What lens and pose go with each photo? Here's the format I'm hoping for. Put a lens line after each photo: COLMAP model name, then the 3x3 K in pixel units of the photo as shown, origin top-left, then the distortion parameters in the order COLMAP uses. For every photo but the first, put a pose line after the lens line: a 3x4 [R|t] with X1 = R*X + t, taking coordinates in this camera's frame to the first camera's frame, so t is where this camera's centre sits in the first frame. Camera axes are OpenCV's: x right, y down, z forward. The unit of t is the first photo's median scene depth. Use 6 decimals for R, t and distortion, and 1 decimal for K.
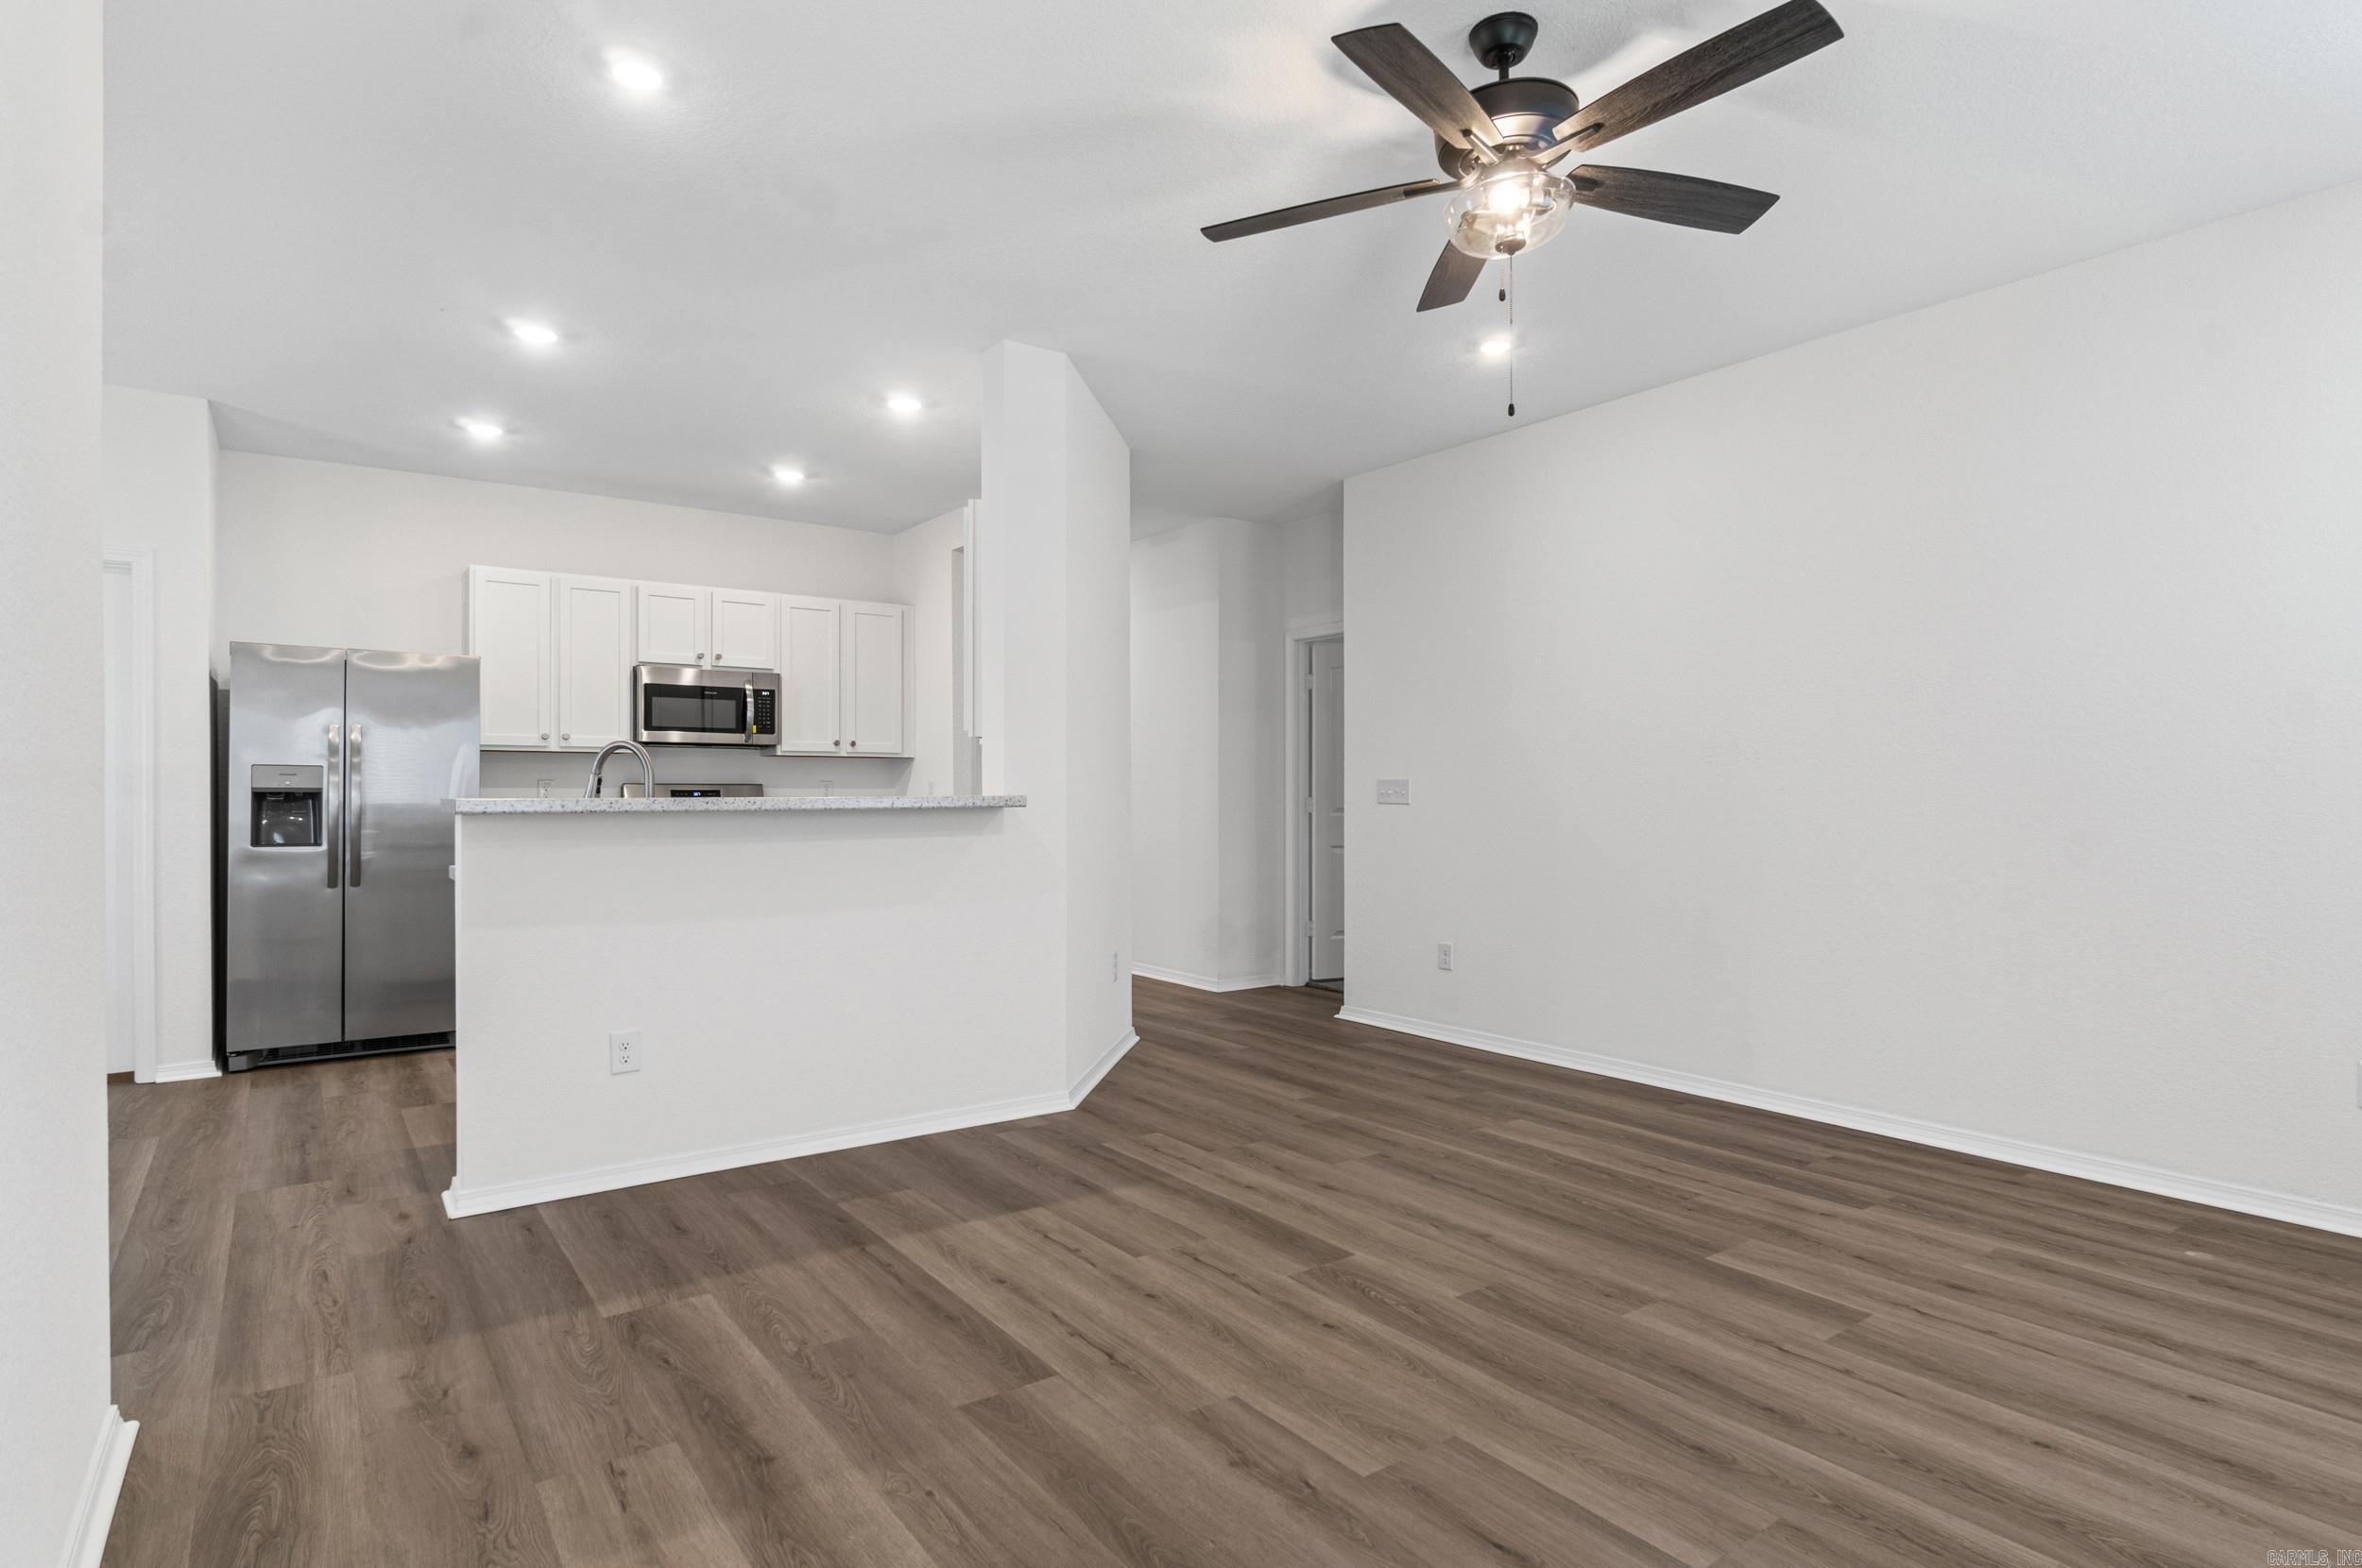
lens RADIAL K [[1224.9, 0, 1153.6], [0, 1224.9, 790.9], [0, 0, 1]] dist [-0.004398, -0.000144]
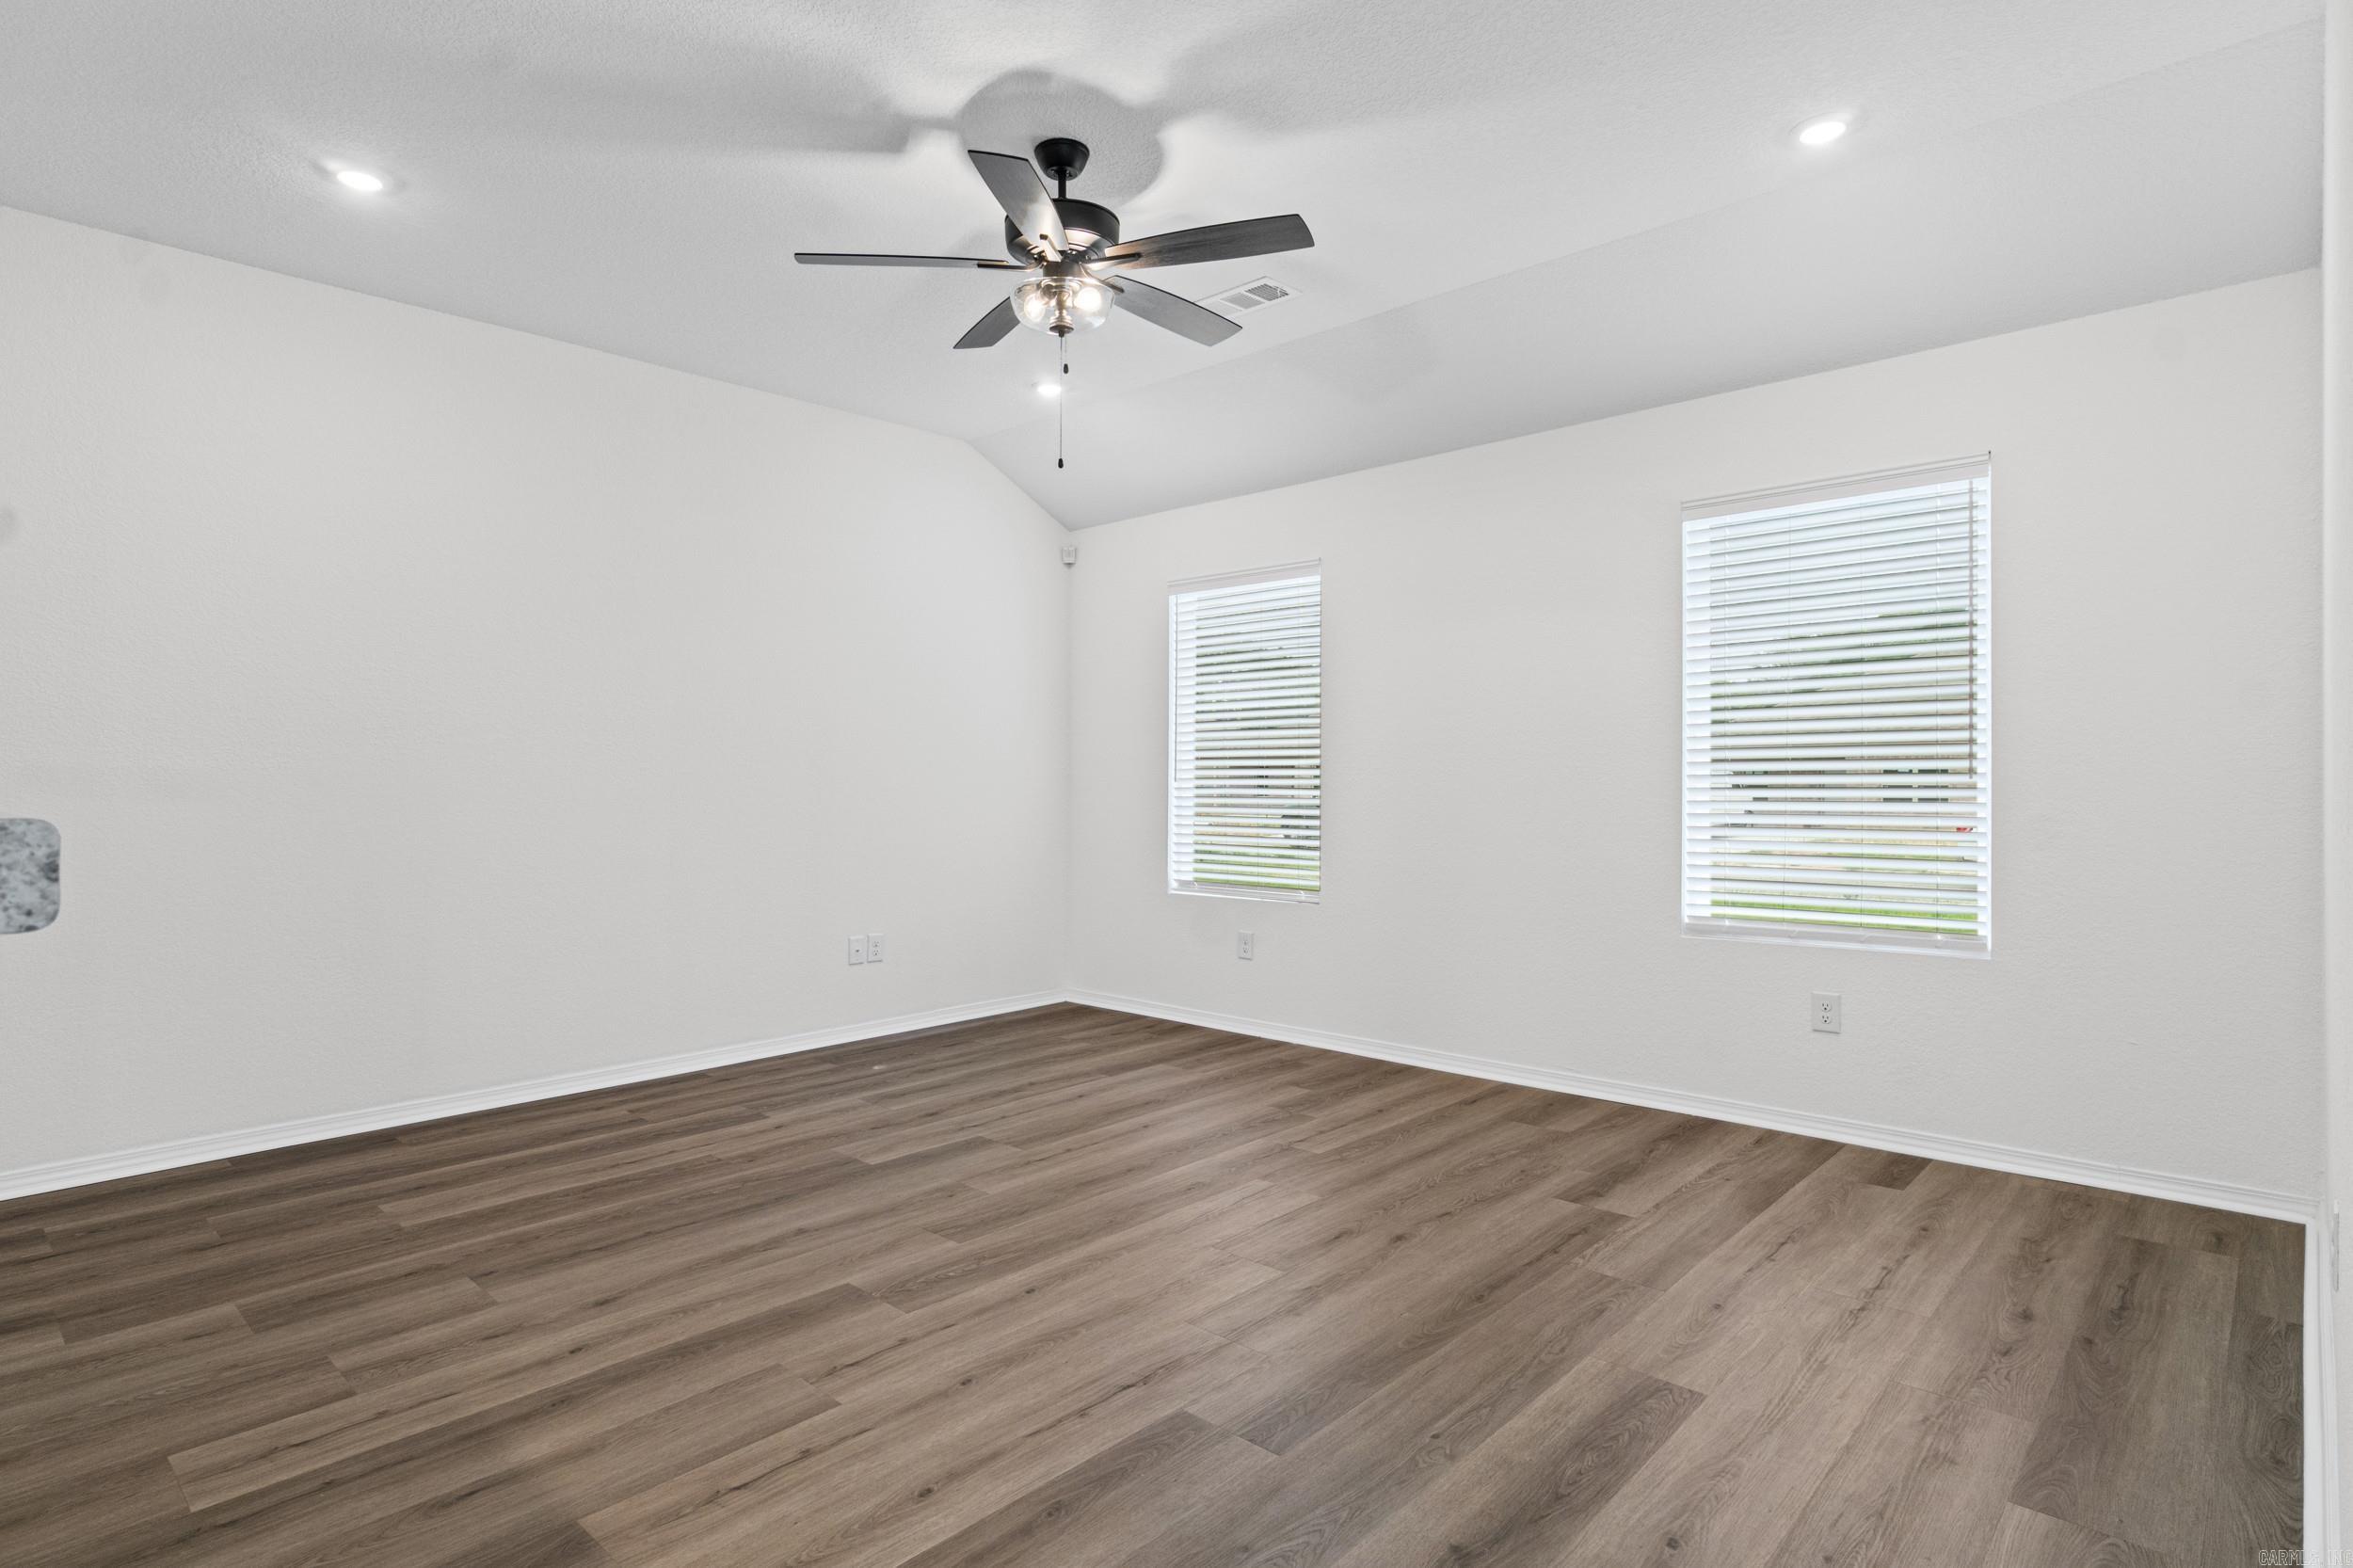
lens RADIAL K [[1210.2, 0, 1160.7], [0, 1210.2, 790.9], [0, 0, 1]] dist [-0.000857, 0.000521]
pose [[-0.199244, -0.008696, 0.979911, -0.643558], [0.004516, 0.999942, 0.009792, 0.004099], [-0.979940, 0.006376, -0.199193, 0.801970]]
